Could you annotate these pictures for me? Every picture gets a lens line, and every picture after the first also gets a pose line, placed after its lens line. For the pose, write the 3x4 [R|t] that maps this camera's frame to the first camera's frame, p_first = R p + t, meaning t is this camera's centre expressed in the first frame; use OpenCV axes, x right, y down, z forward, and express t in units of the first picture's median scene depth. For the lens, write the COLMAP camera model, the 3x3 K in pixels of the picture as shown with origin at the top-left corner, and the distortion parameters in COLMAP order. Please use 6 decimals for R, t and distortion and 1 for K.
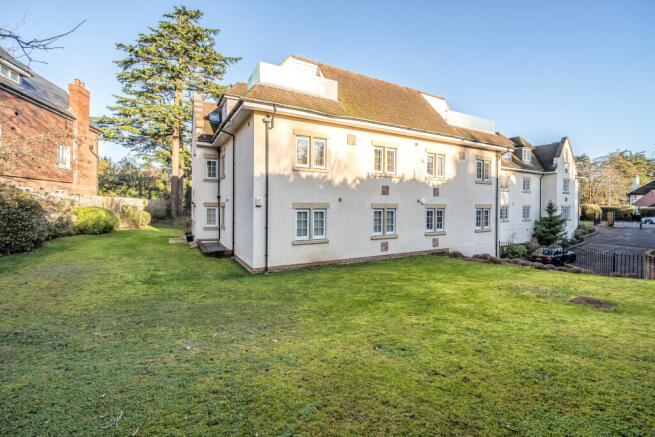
lens RADIAL K [[318.3, 0, 327.8], [0, 318.3, 216.4], [0, 0, 1]] dist [0.000020, 0.000067]
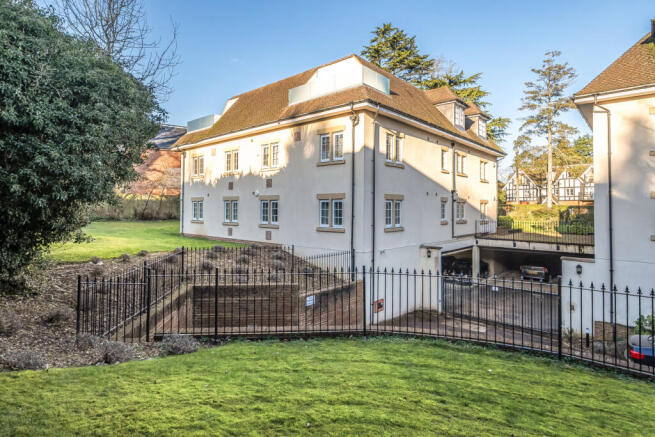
lens RADIAL K [[354.3, 0, 332.5], [0, 354.3, 196.4], [0, 0, 1]] dist [0.000221, -0.000019]
pose [[0.280602, -0.010579, -0.959766, 1.419632], [-0.011049, 0.999837, -0.014251, -0.023269], [0.959761, 0.014603, 0.280439, 0.879493]]
